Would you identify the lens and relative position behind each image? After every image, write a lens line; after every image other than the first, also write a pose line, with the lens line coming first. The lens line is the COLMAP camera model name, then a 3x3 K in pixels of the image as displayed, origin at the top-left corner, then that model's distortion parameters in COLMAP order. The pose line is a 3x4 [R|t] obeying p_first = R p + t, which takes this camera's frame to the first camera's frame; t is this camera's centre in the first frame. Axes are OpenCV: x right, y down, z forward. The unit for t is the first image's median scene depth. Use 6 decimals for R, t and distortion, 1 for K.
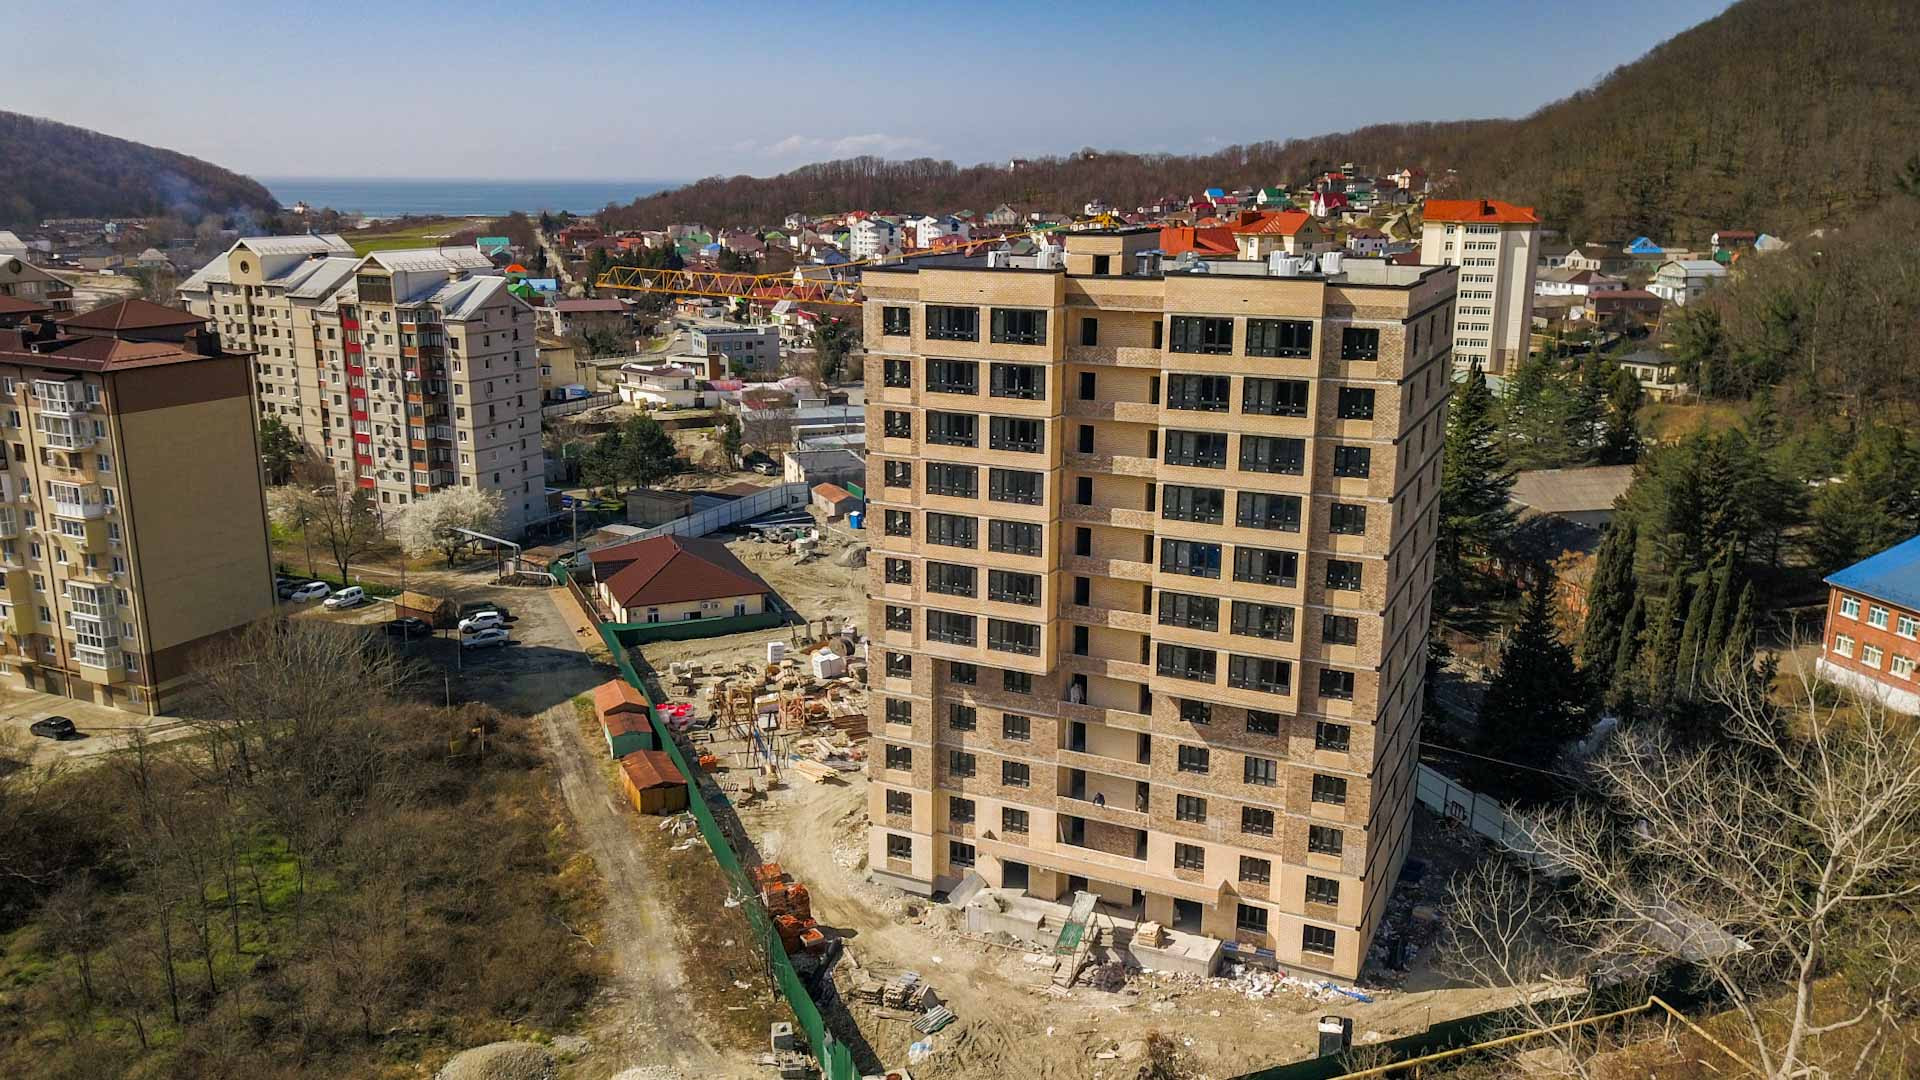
lens RADIAL K [[1466.1, 0, 961.8], [0, 1466.1, 538.1], [0, 0, 1]] dist [0.004294, 0.006922]
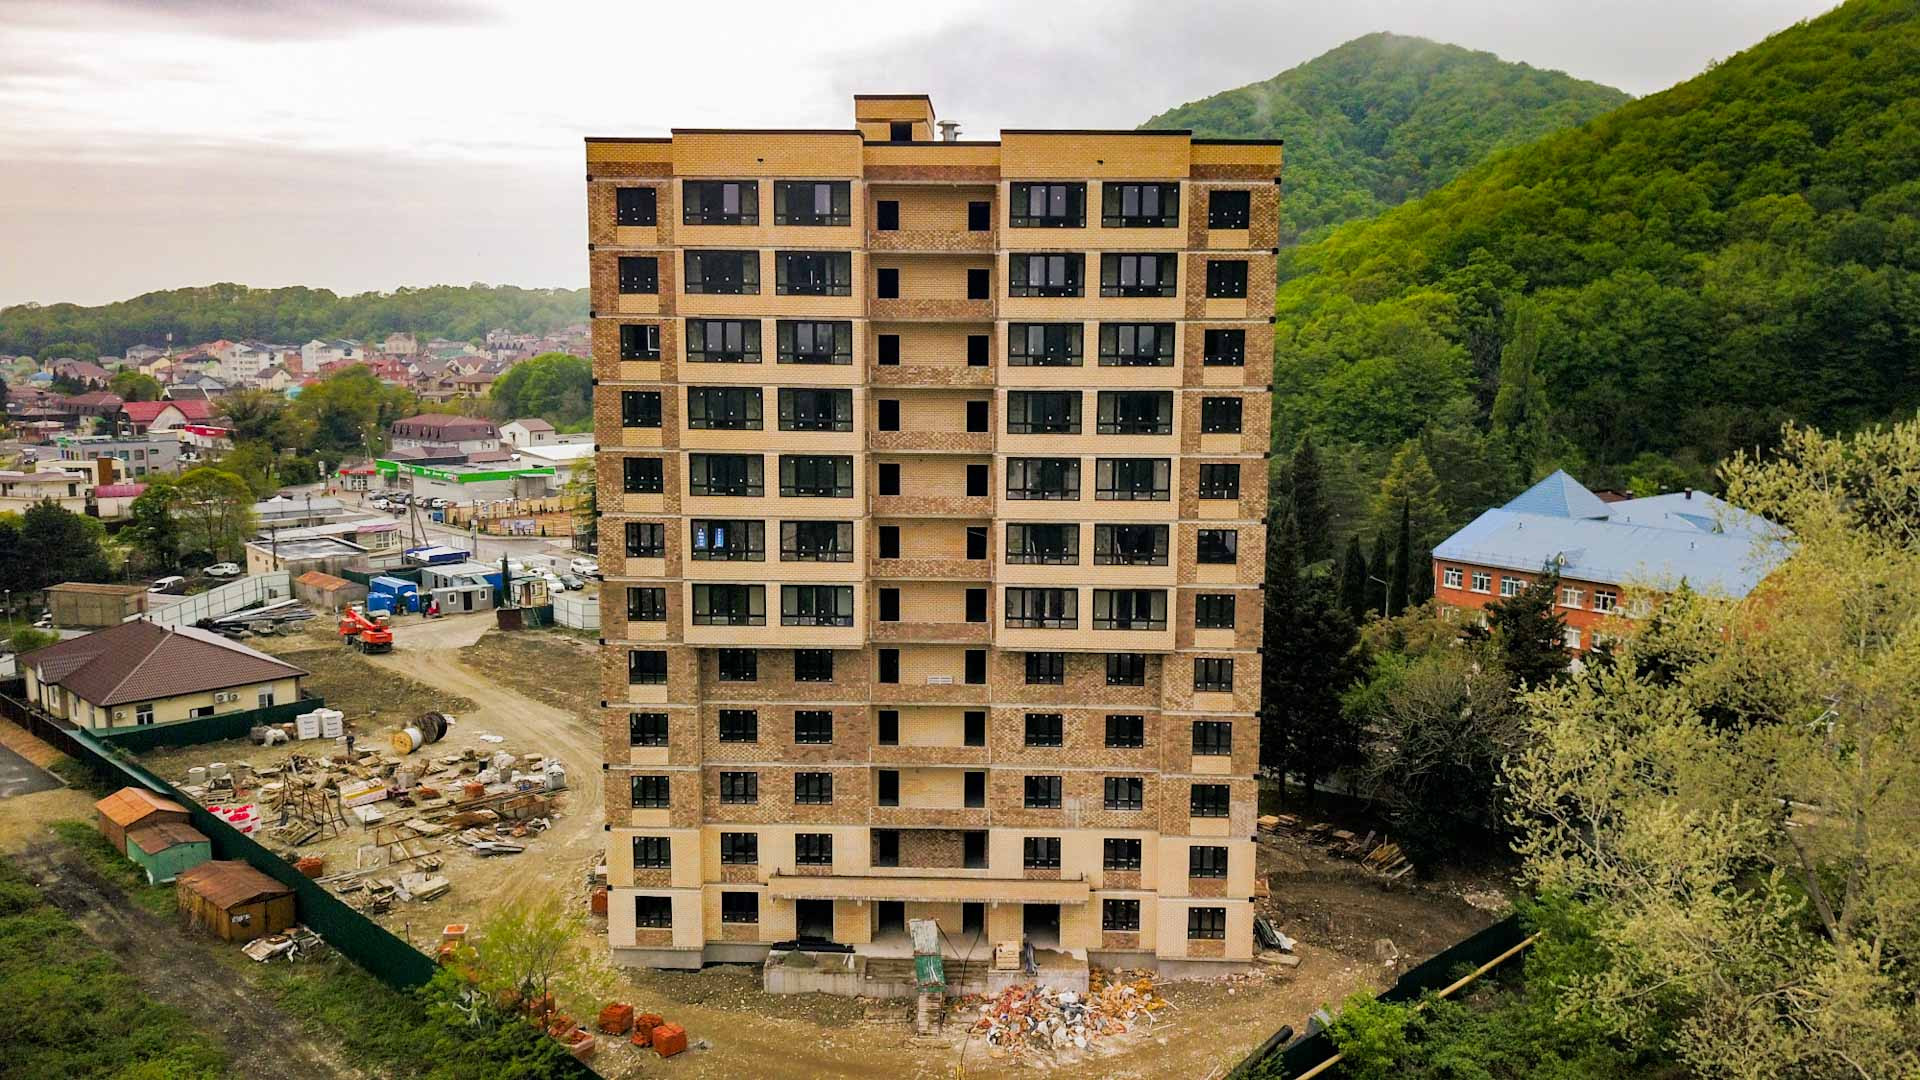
lens RADIAL K [[1466.1, 0, 961.8], [0, 1466.1, 538.1], [0, 0, 1]] dist [0.004294, 0.006922]
pose [[0.916905, -0.053911, 0.395448, -0.126188], [0.092588, 0.992536, -0.079368, 0.063767], [-0.388218, 0.109387, 0.915053, 0.150221]]
